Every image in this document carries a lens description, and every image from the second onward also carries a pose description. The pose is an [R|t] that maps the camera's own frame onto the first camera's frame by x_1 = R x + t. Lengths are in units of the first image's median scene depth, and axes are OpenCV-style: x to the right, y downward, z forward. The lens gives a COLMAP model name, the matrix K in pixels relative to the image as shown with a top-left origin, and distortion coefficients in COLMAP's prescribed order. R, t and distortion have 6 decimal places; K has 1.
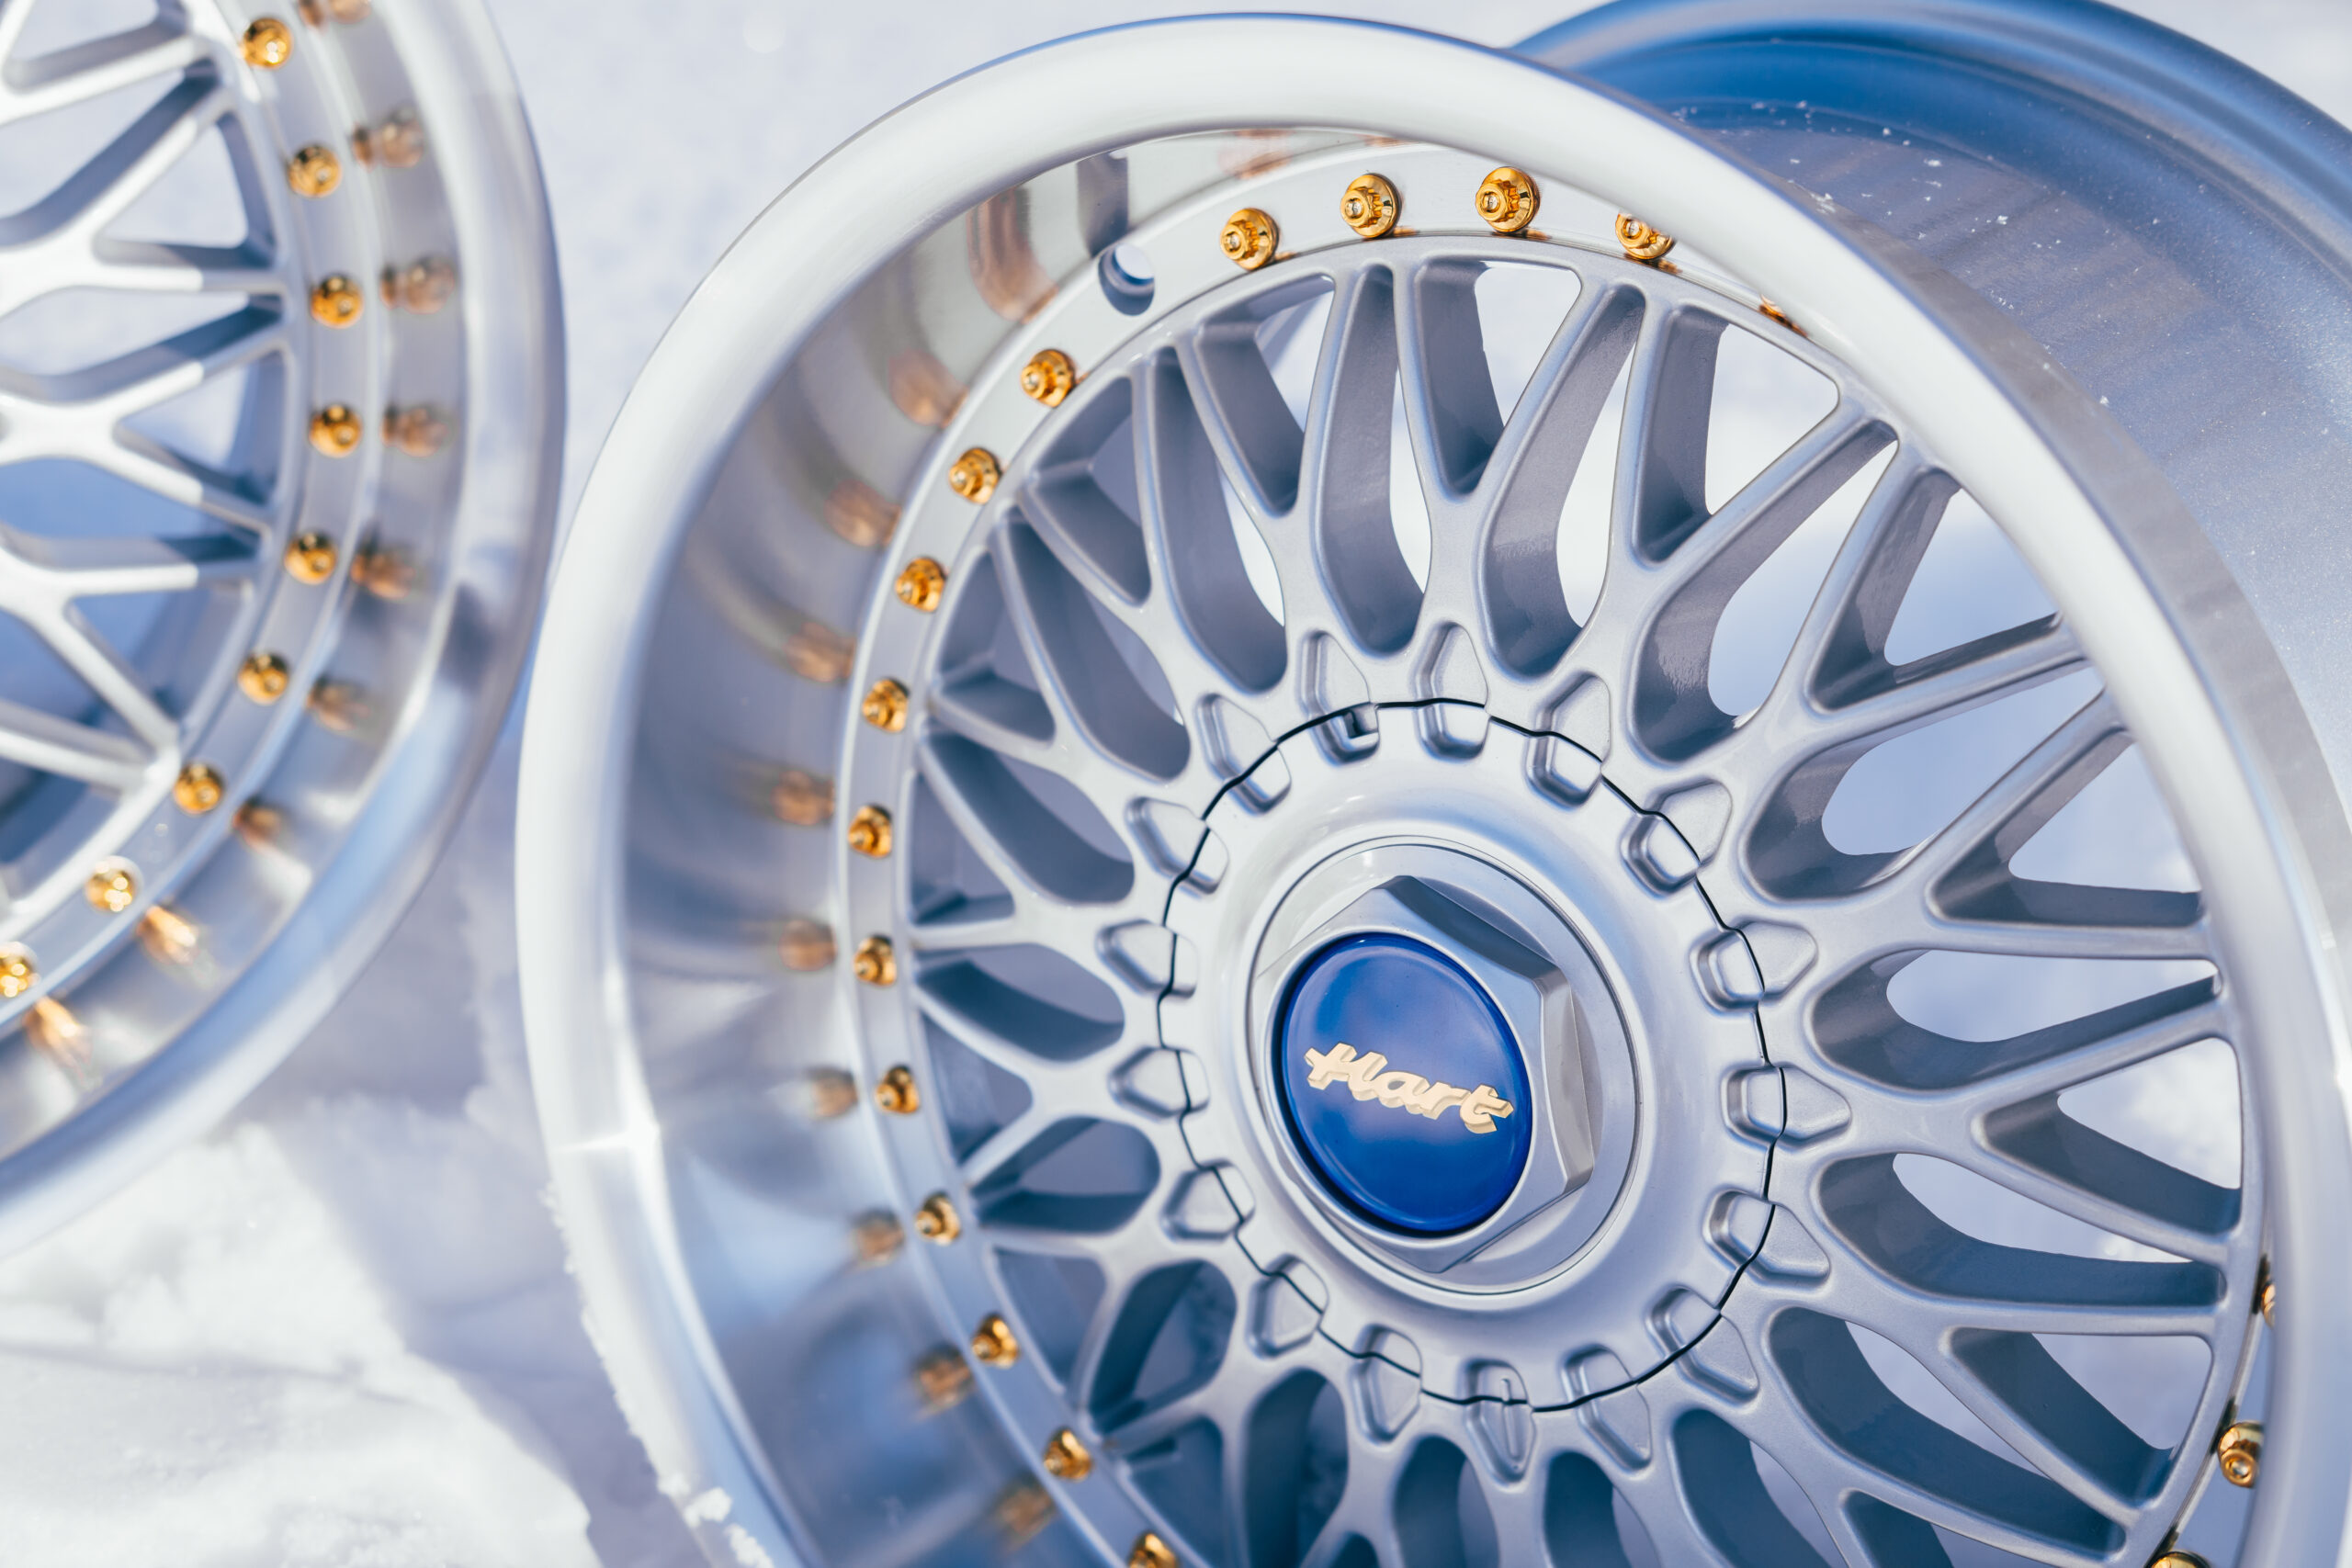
lens RADIAL K [[3557.7, 0, 1193.9], [0, 3557.7, 780.9], [0, 0, 1]] dist [-0.030727, 0.000000]
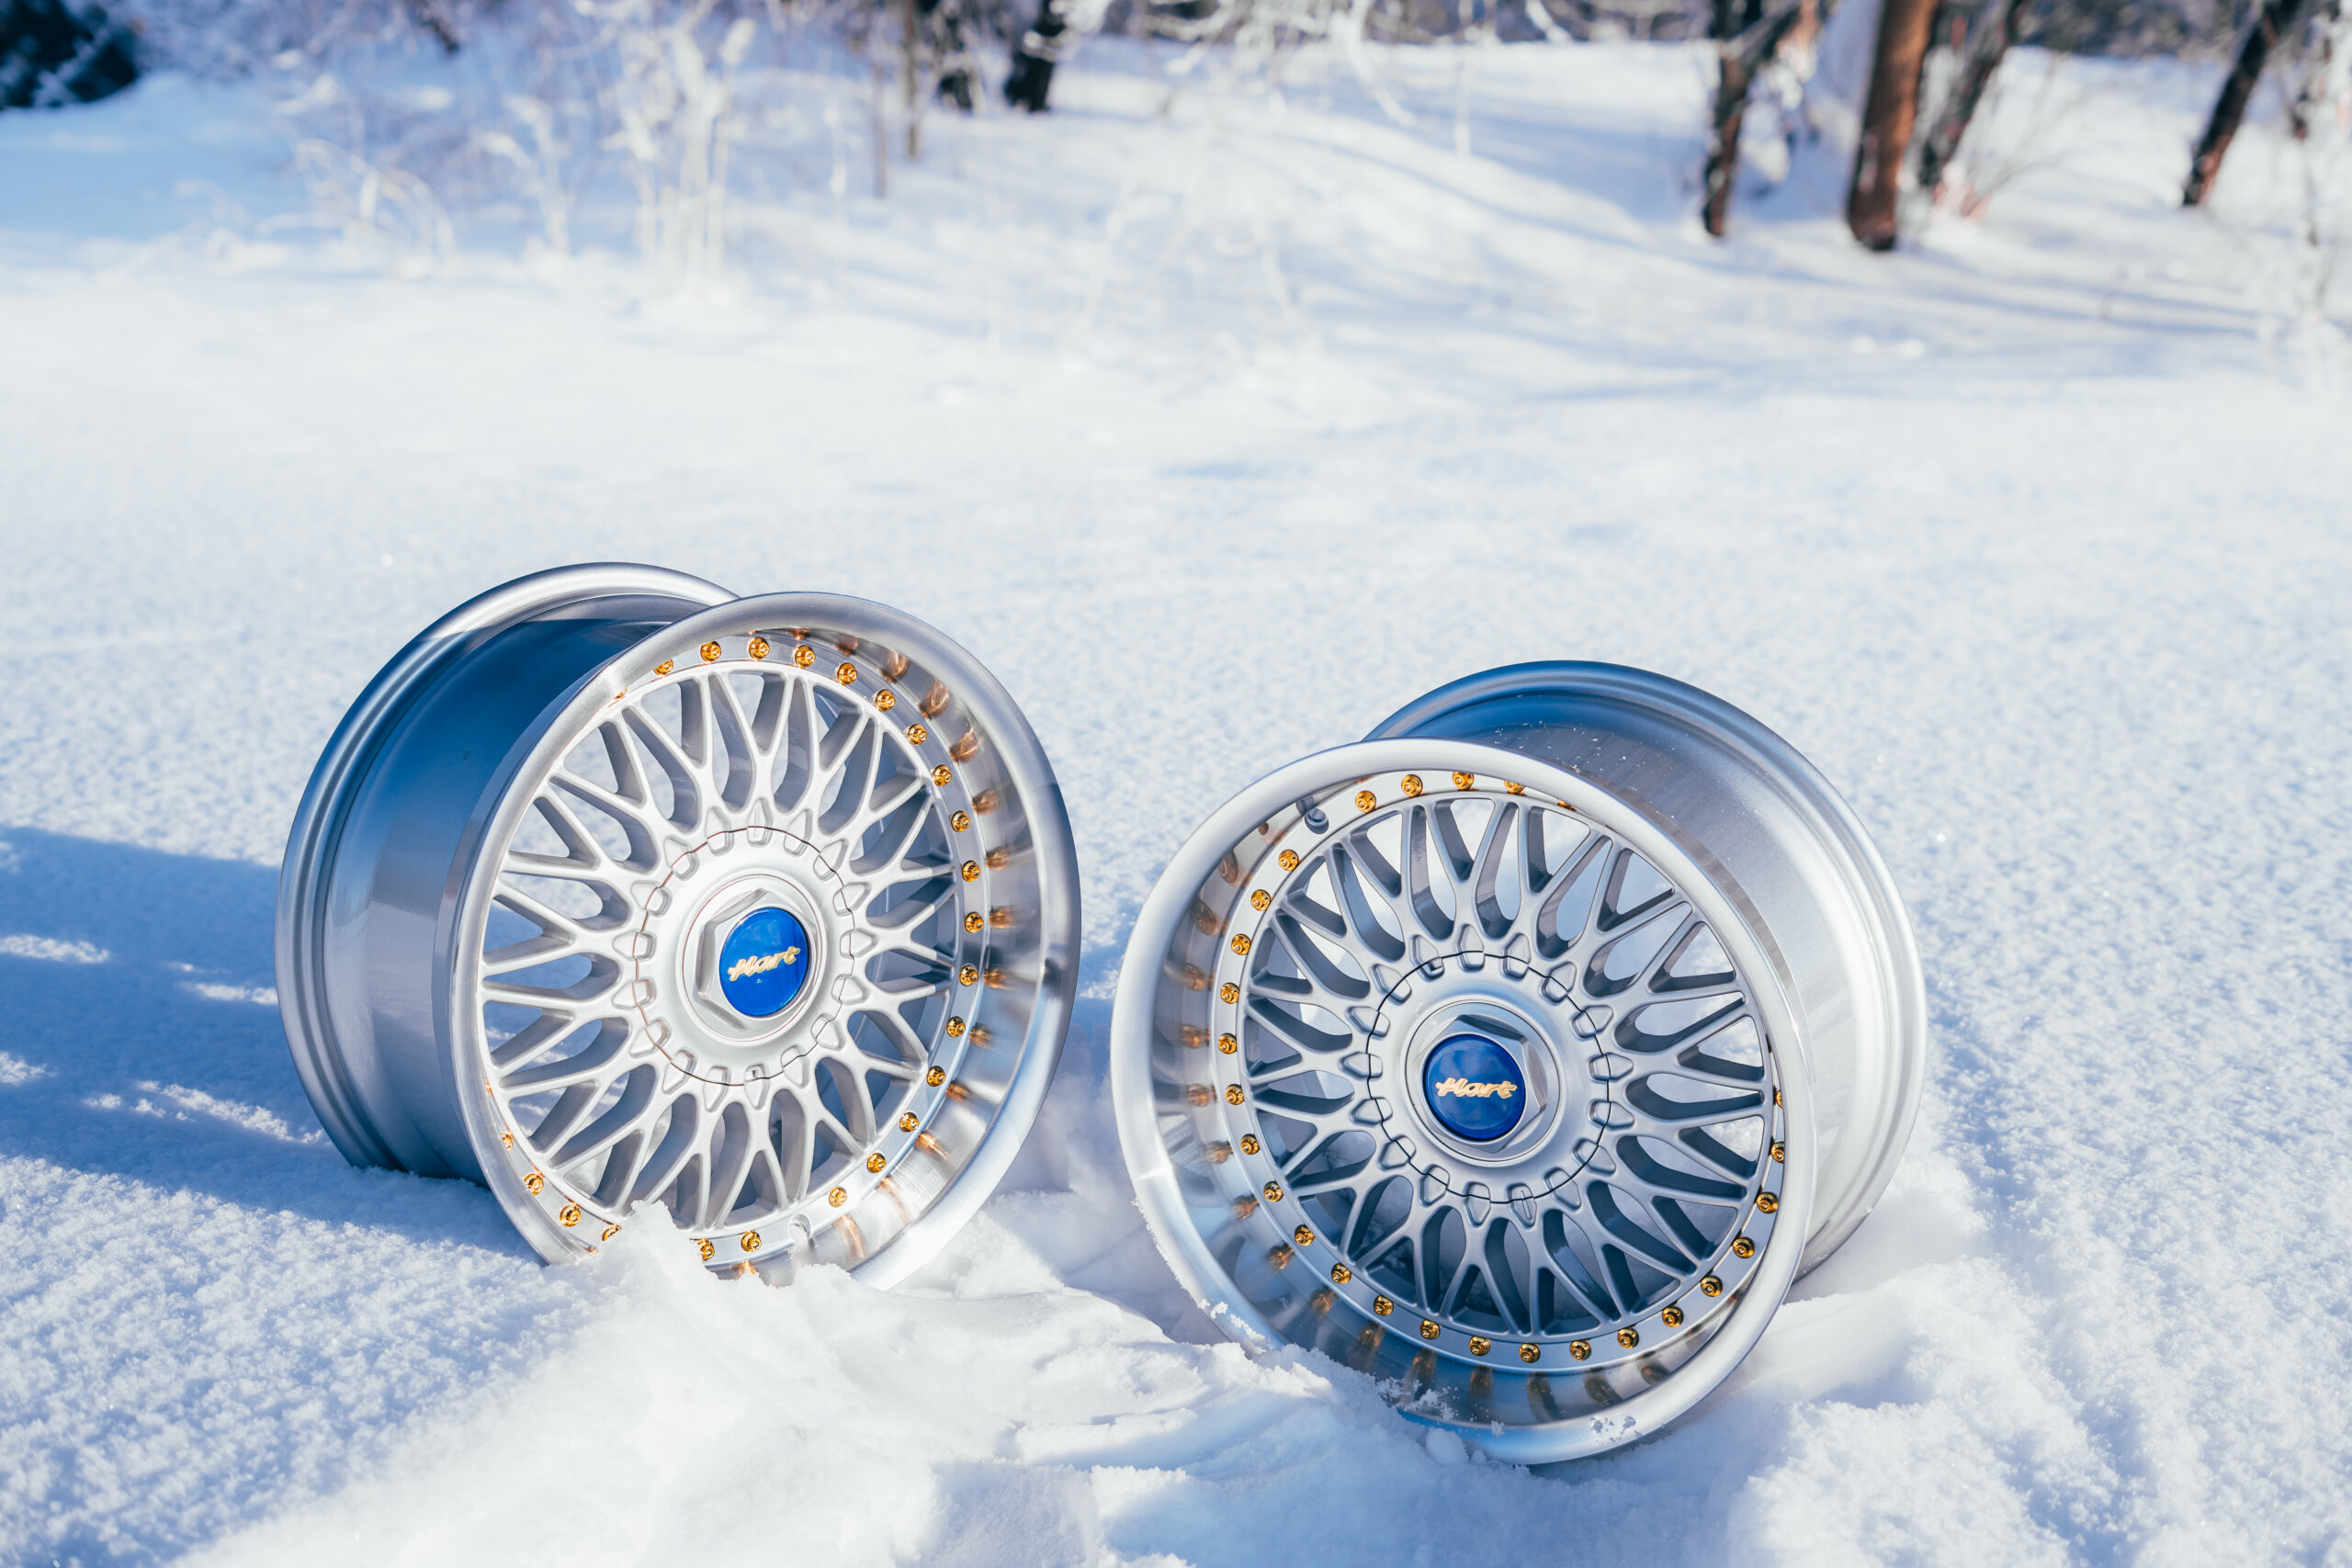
lens RADIAL K [[3557.7, 0, 1168.8], [0, 3557.7, 791.4], [0, 0, 1]] dist [-0.030727, 0.000000]
pose [[0.975944, -0.149619, 0.158578, -0.564266], [0.164591, 0.982619, -0.085845, 0.053598], [-0.142978, 0.109880, 0.983608, -1.694881]]
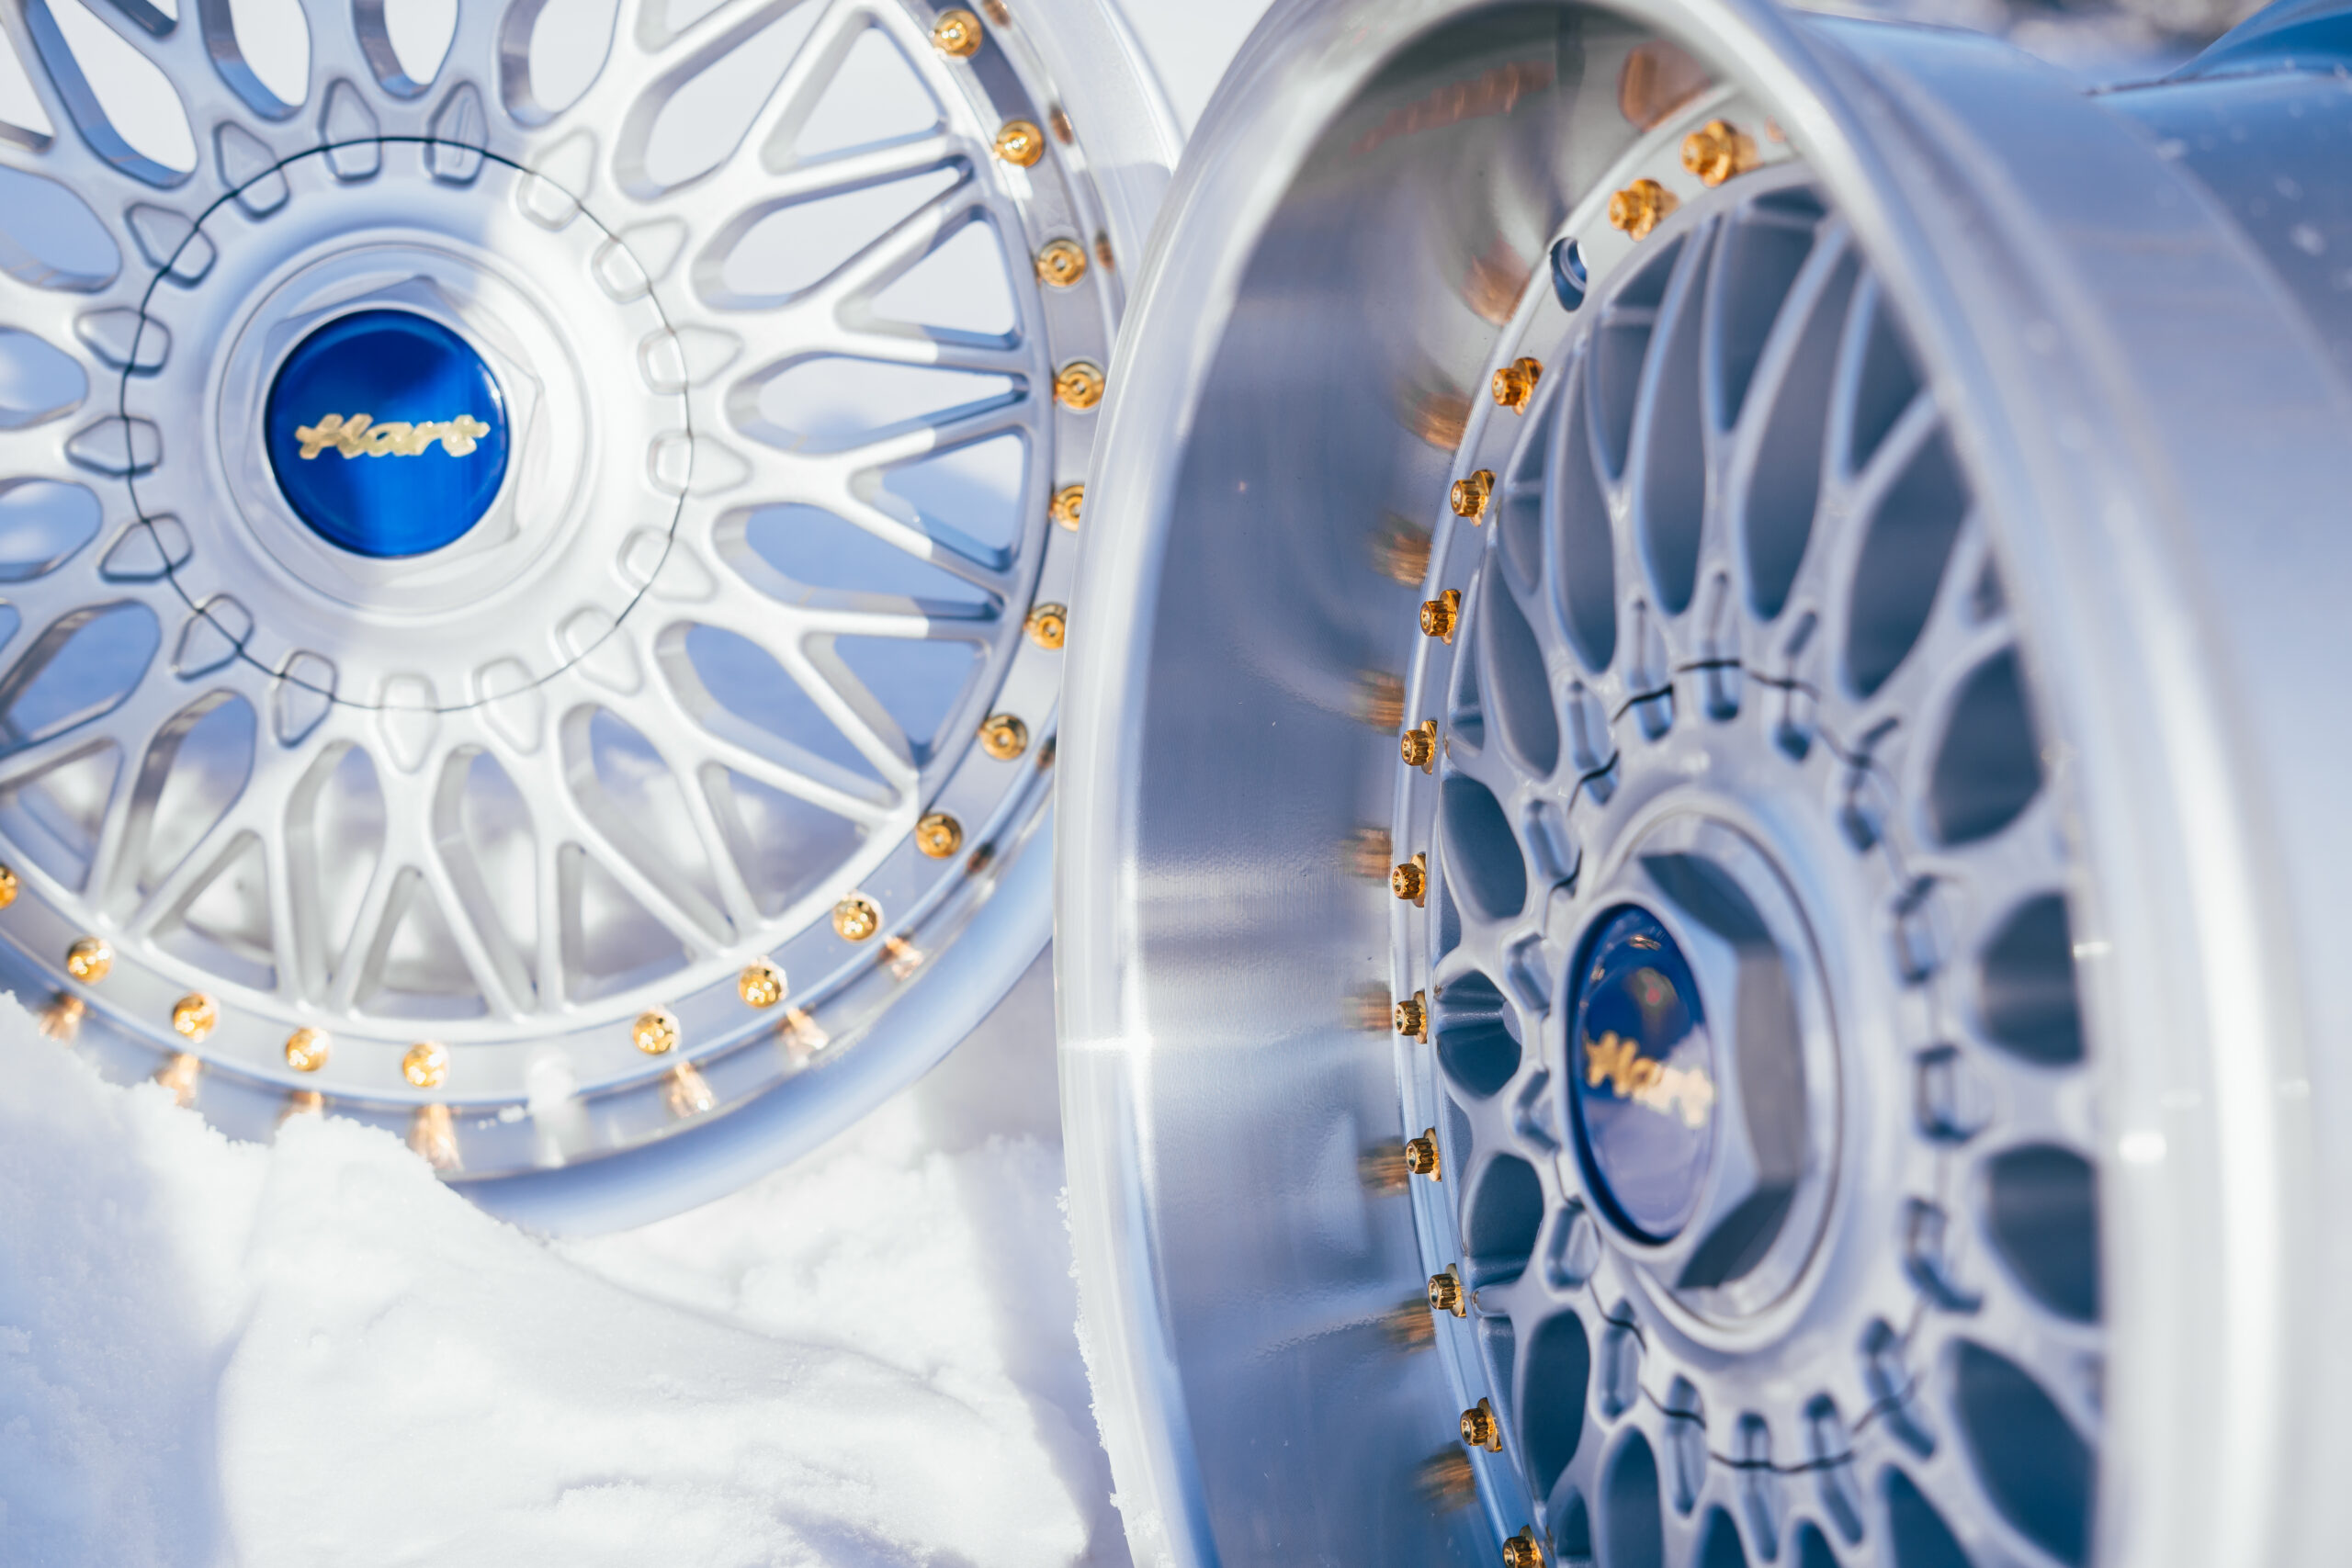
lens RADIAL K [[3557.7, 0, 1175.4], [0, 3557.7, 787.3], [0, 0, 1]] dist [-0.030727, 0.000000]
pose [[0.846993, 0.041524, -0.529979, 0.414057], [-0.130403, 0.982714, -0.131409, 0.140816], [0.515361, 0.180414, 0.837767, 0.150652]]
